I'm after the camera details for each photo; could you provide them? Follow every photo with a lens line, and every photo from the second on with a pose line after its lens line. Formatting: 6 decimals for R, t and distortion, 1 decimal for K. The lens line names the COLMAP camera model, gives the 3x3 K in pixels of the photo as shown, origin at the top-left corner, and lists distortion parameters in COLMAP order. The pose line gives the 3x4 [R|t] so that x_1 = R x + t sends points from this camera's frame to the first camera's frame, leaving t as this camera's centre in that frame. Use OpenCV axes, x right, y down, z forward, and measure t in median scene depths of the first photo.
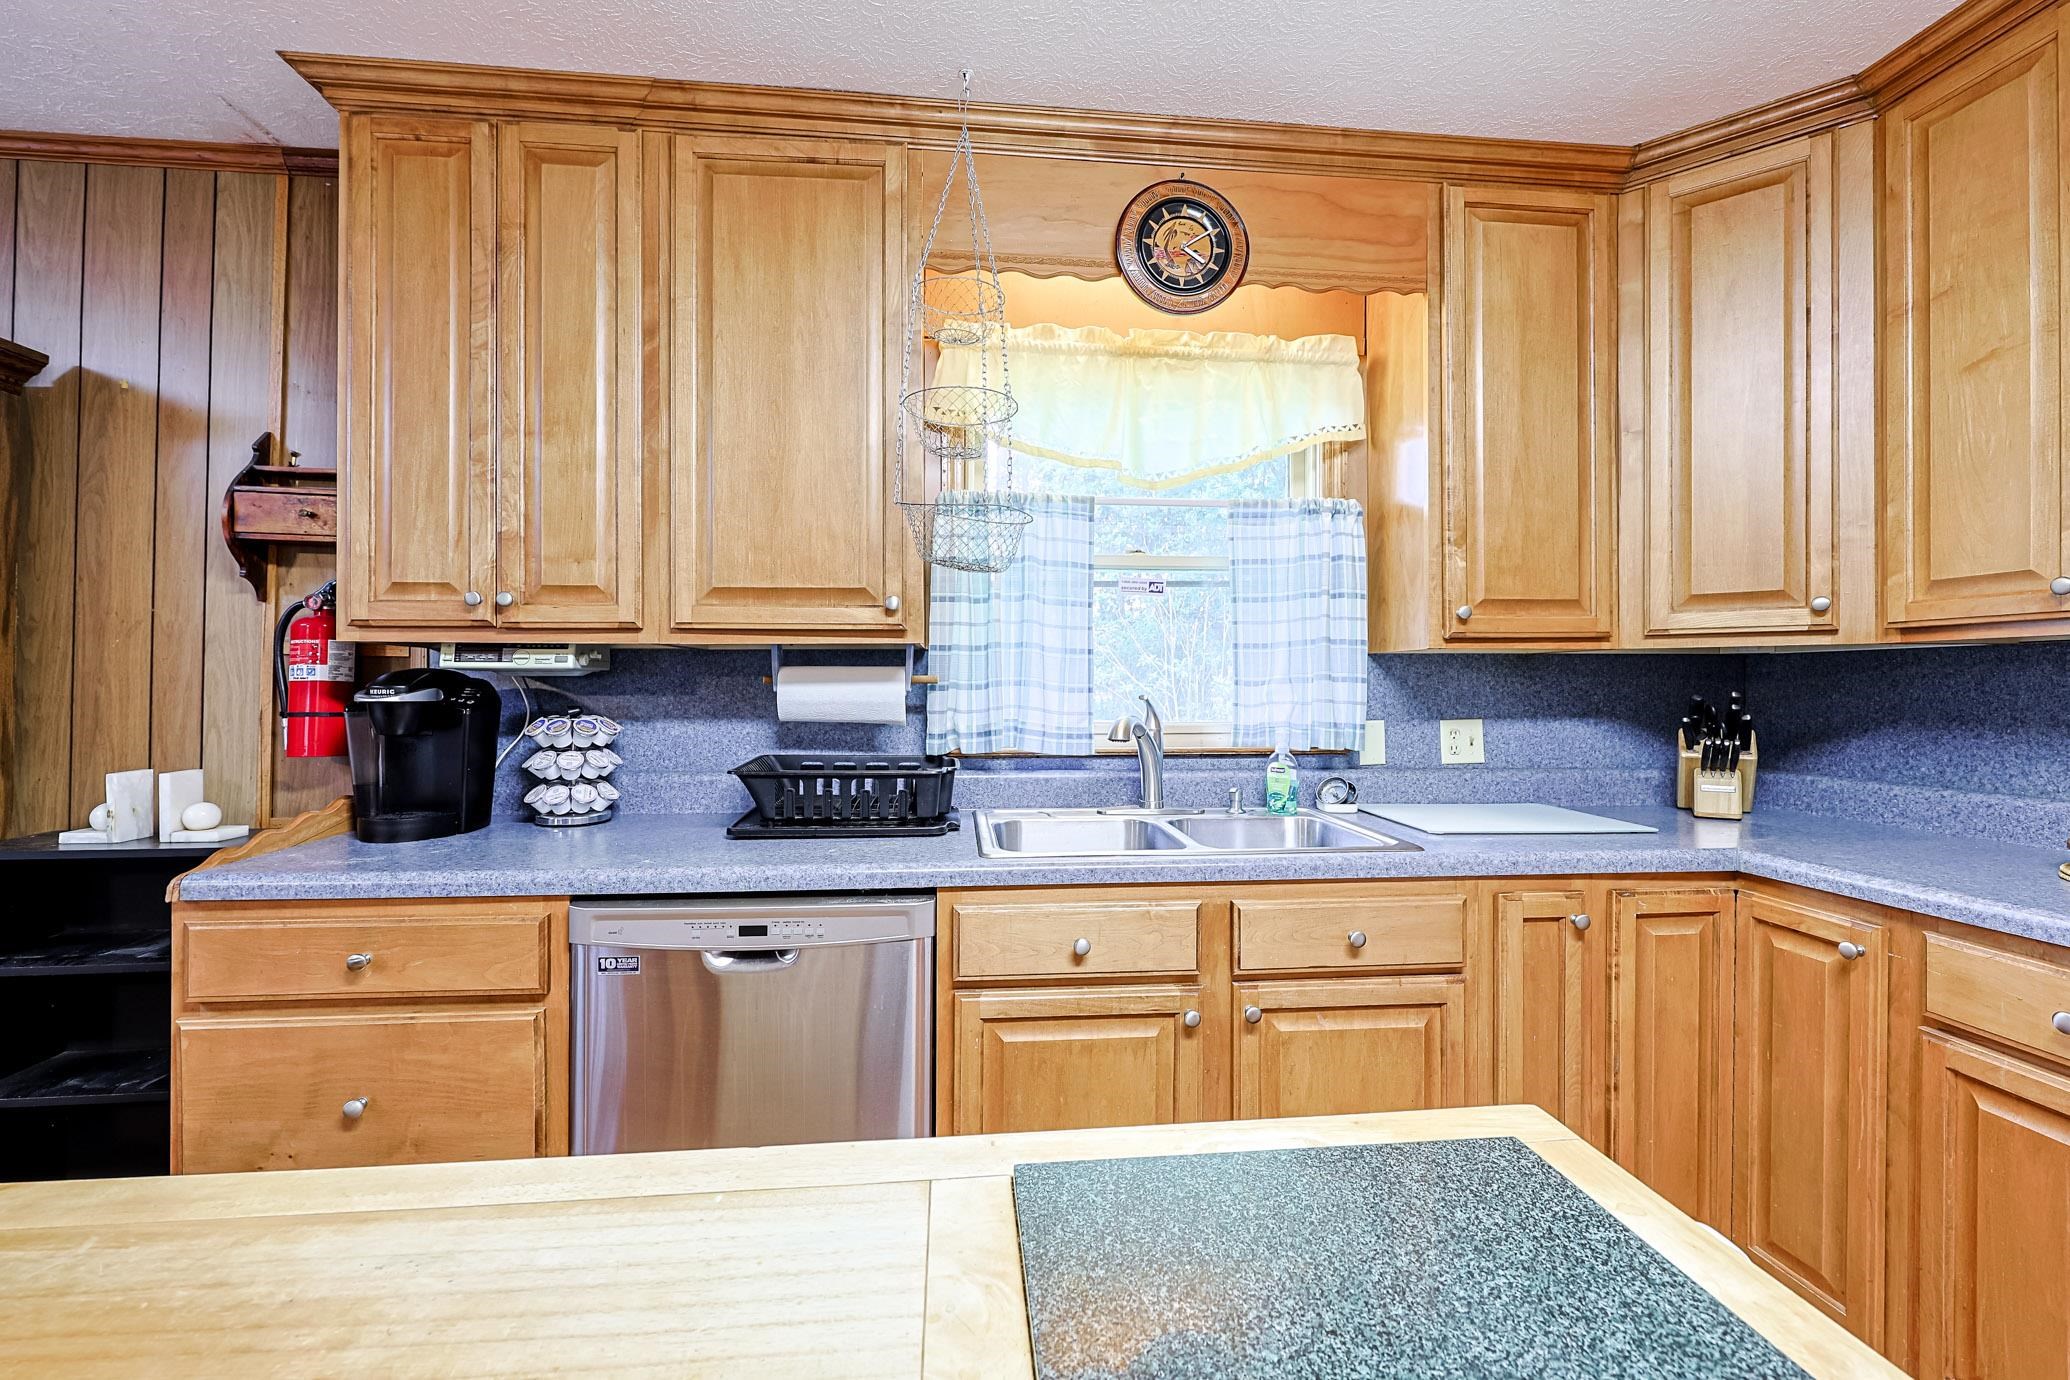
lens RADIAL K [[884.3, 0, 1013.6], [0, 884.3, 680.2], [0, 0, 1]] dist [-0.003383, -0.000058]
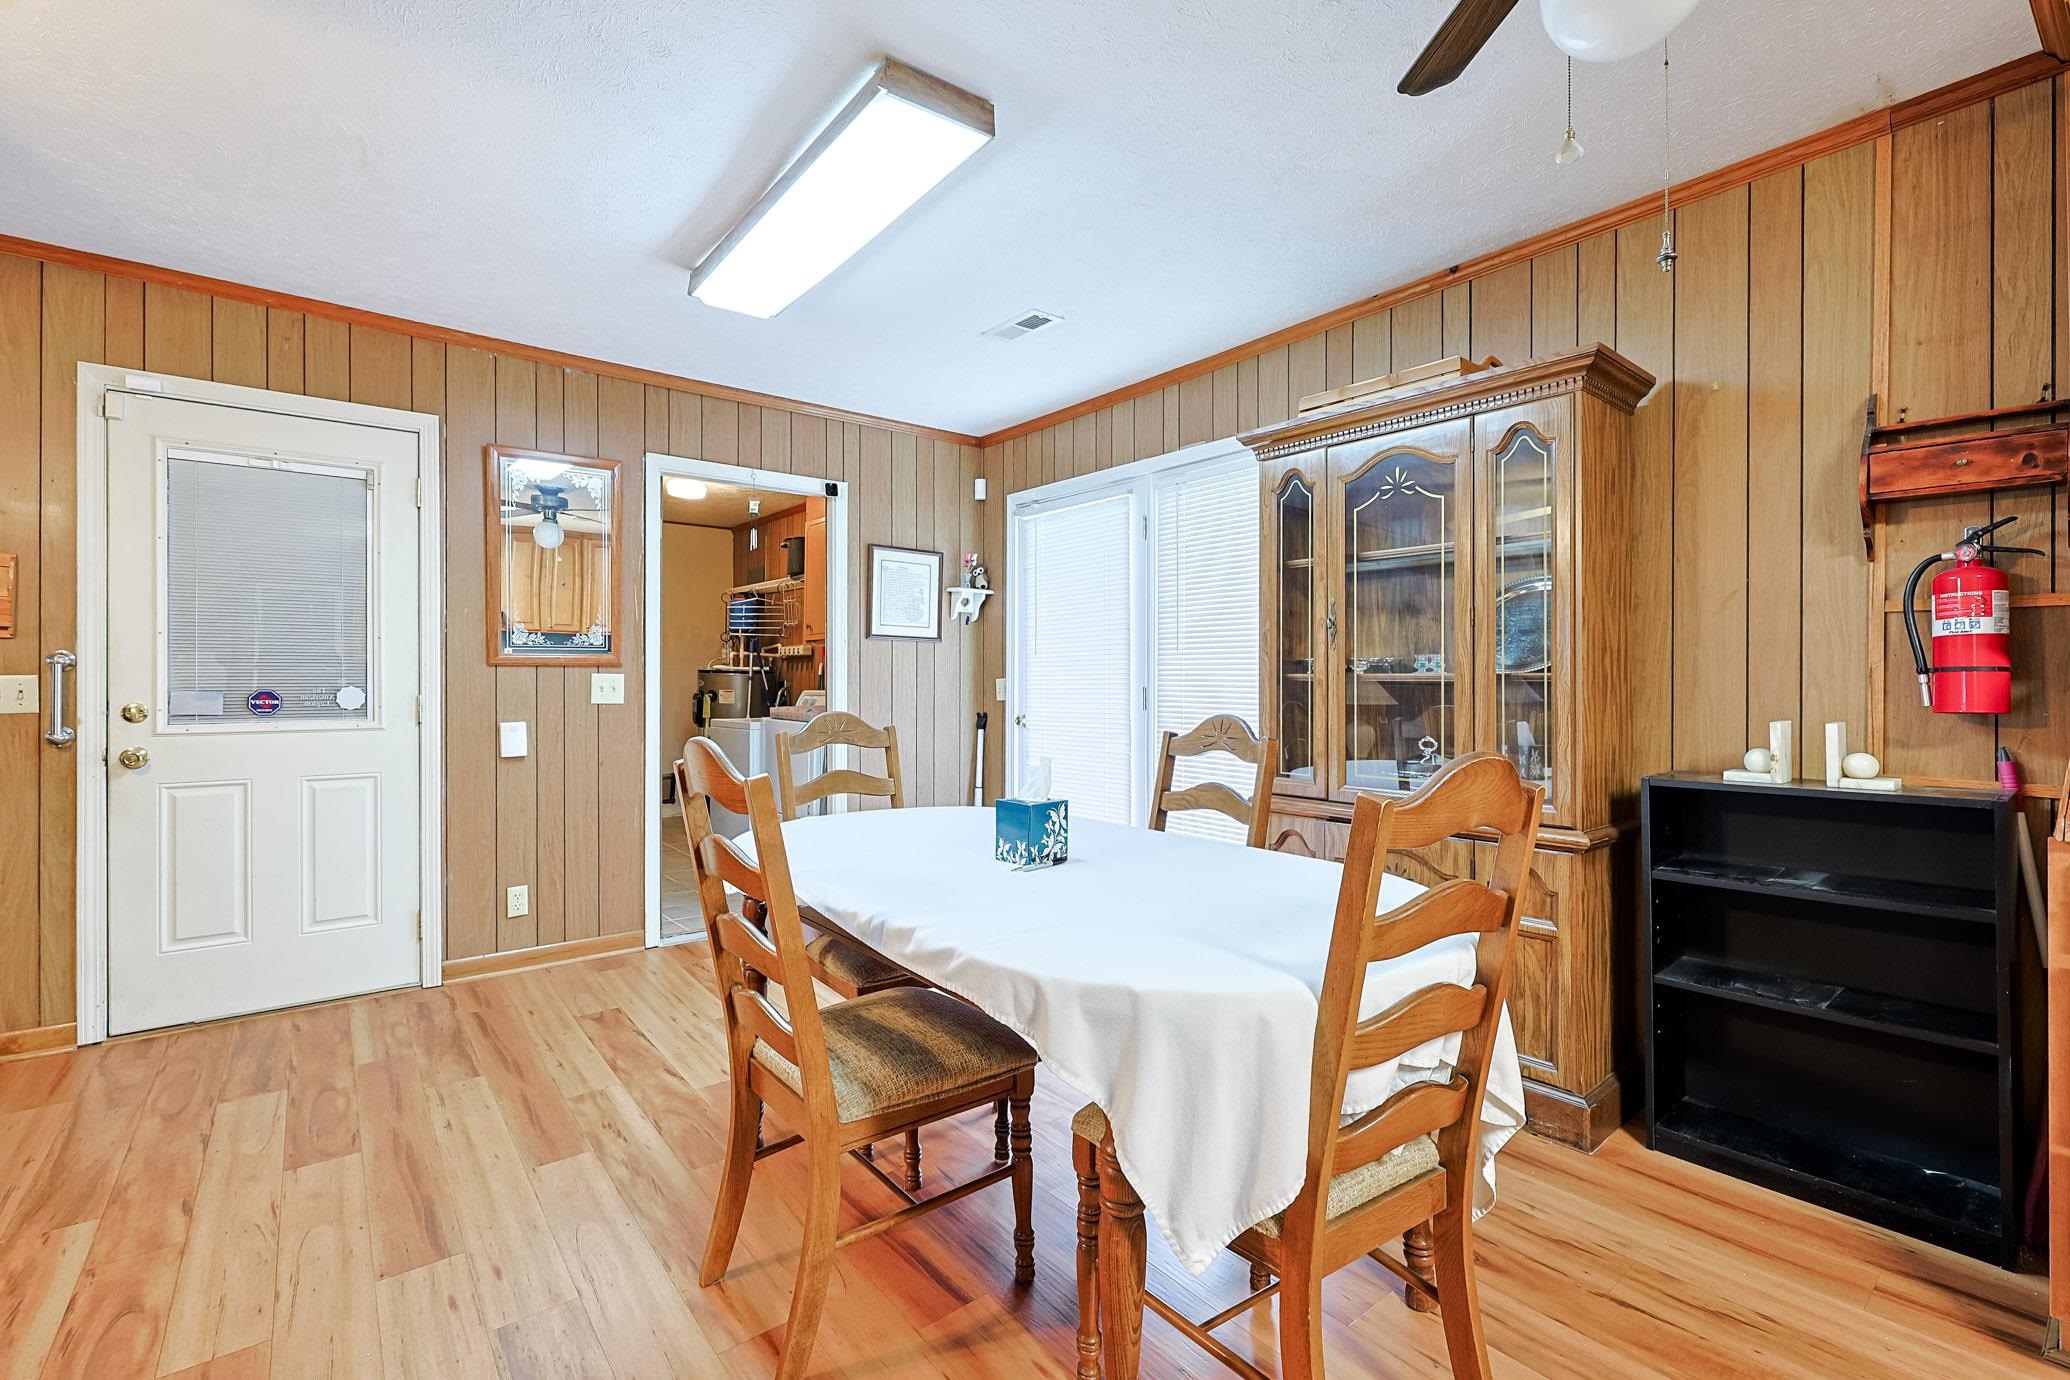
lens RADIAL K [[900.3, 0, 1060.0], [0, 900.3, 679.0], [0, 0, 1]] dist [-0.001966, 0.000032]
pose [[0.557795, -0.008394, -0.829936, -0.522856], [0.010378, 0.999941, -0.003138, 0.040998], [0.829914, -0.006863, 0.557849, -0.366916]]
